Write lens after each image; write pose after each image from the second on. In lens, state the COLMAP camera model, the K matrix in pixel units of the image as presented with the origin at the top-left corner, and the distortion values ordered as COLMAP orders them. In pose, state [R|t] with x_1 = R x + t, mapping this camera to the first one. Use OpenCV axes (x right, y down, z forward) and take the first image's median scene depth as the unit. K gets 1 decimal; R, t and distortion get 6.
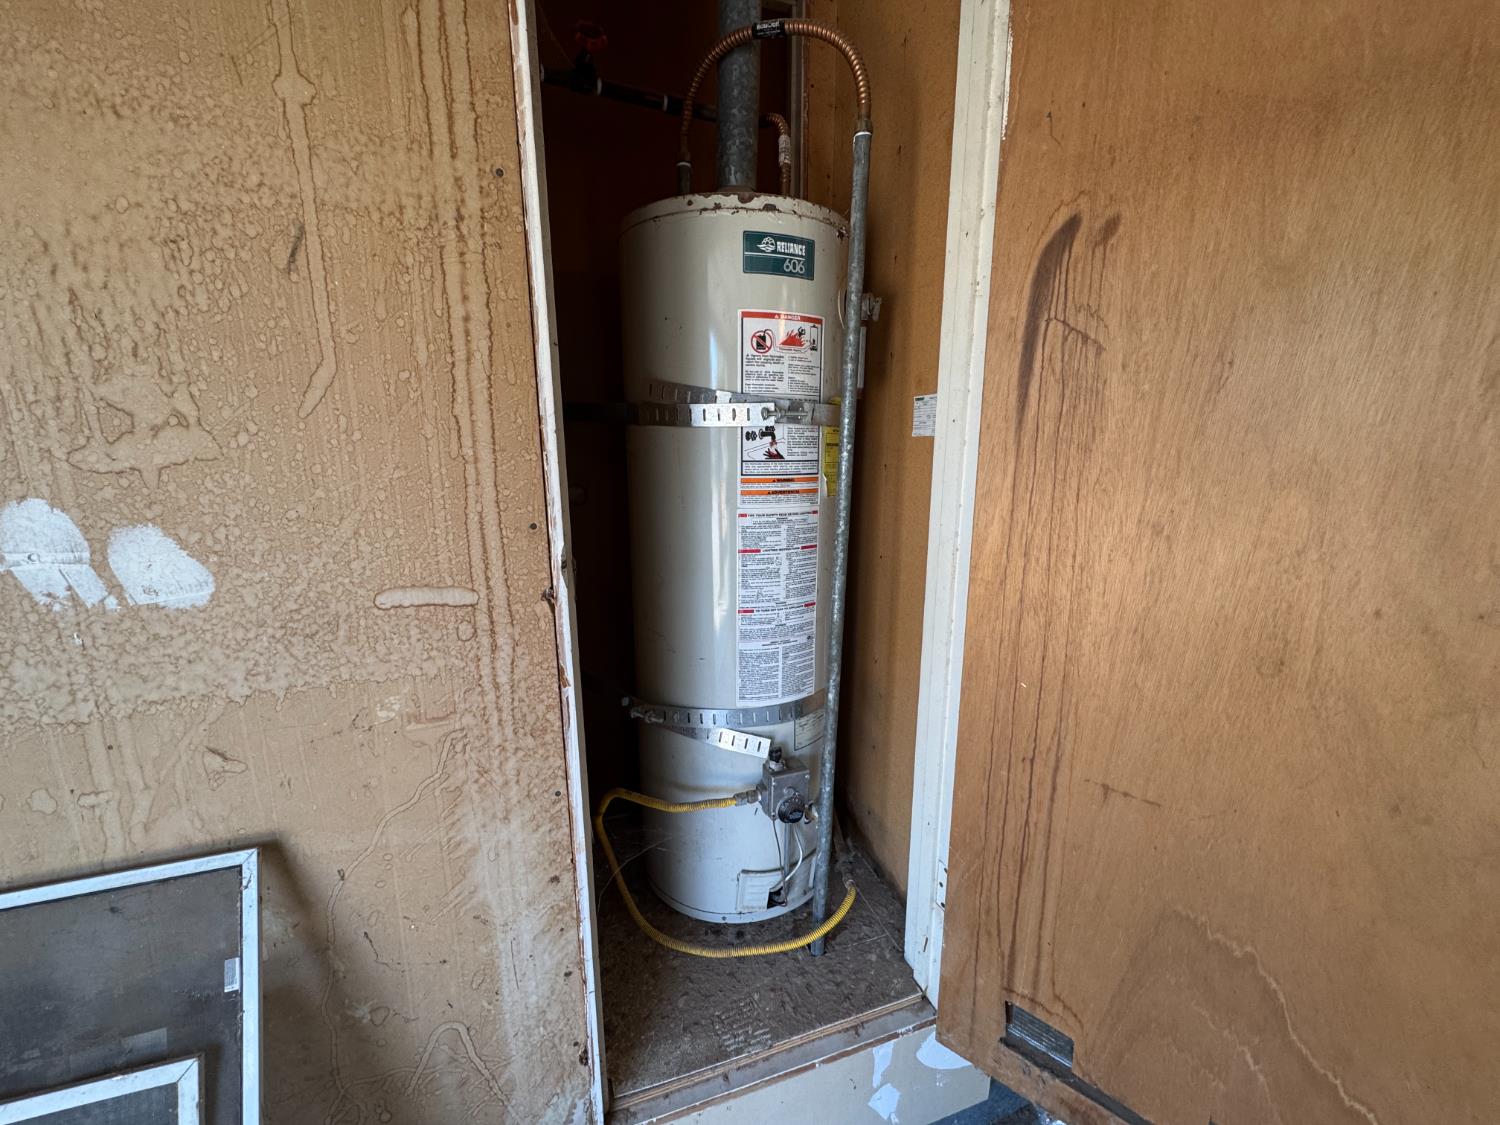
lens RADIAL K [[596.4, 0, 750.7], [0, 596.4, 566.4], [0, 0, 1]] dist [-0.002743, 0.000341]
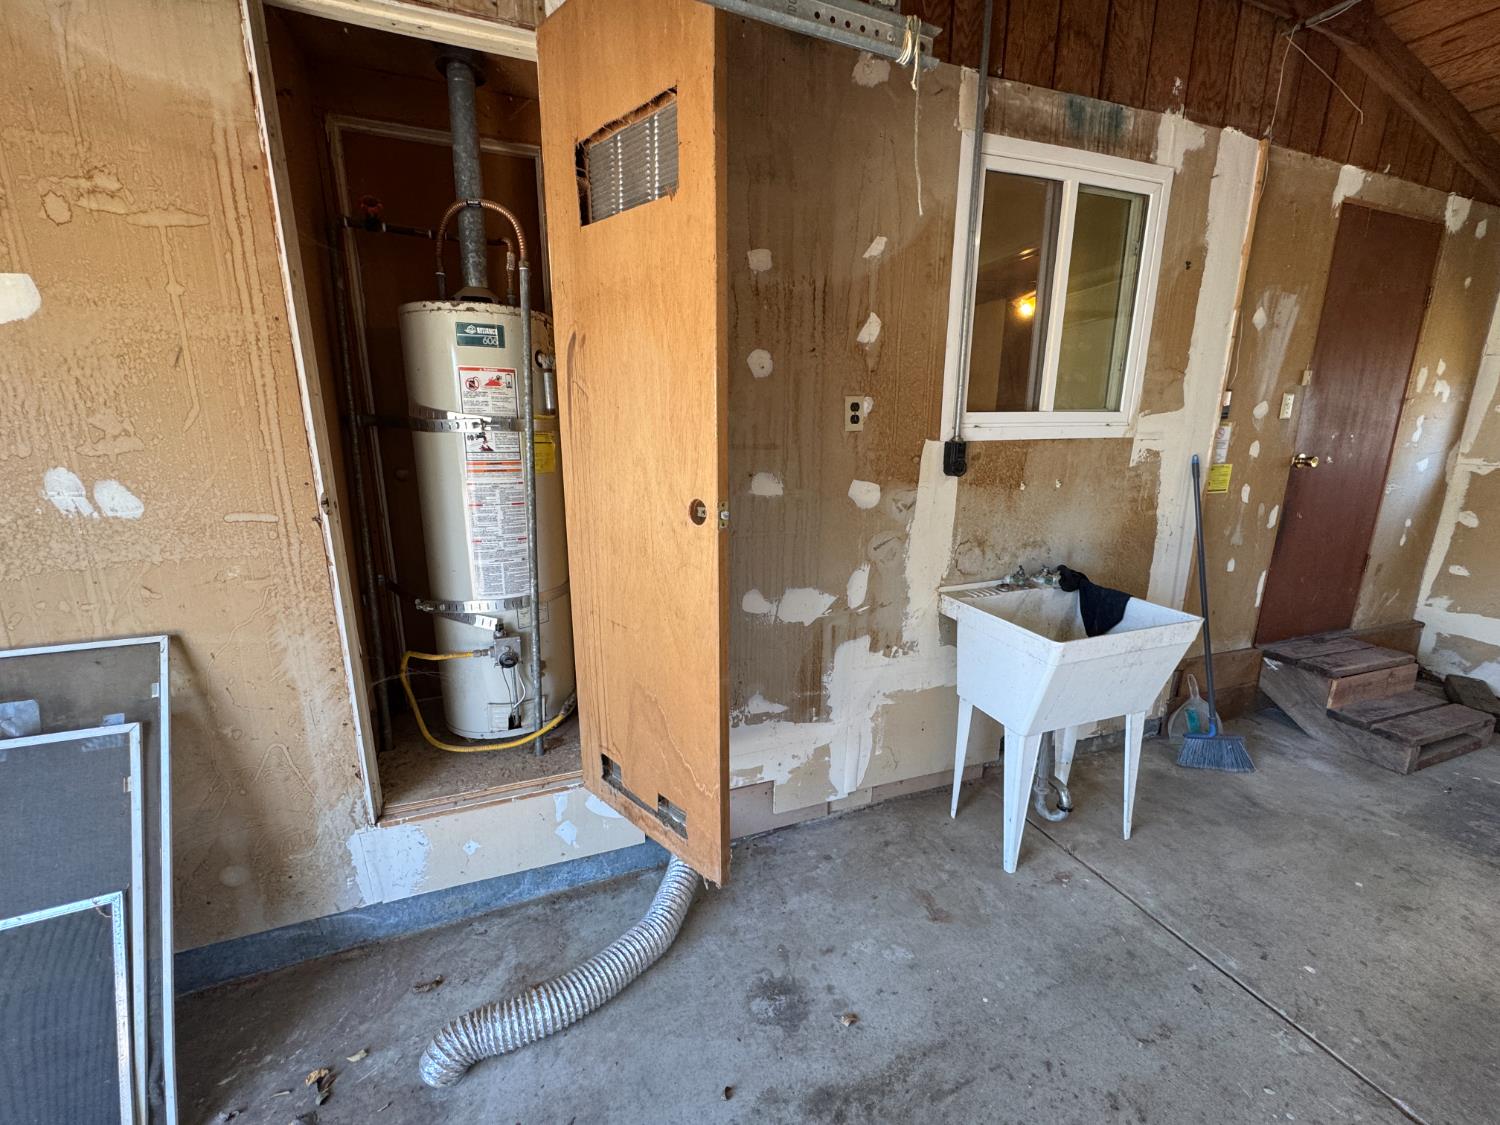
lens RADIAL K [[596.4, 0, 751.4], [0, 596.4, 566.3], [0, 0, 1]] dist [-0.002743, 0.000341]
pose [[0.999322, -0.005511, 0.036393, 1.130735], [0.005132, 0.999932, 0.010498, 0.211042], [-0.036449, -0.010304, 0.999282, -1.147672]]
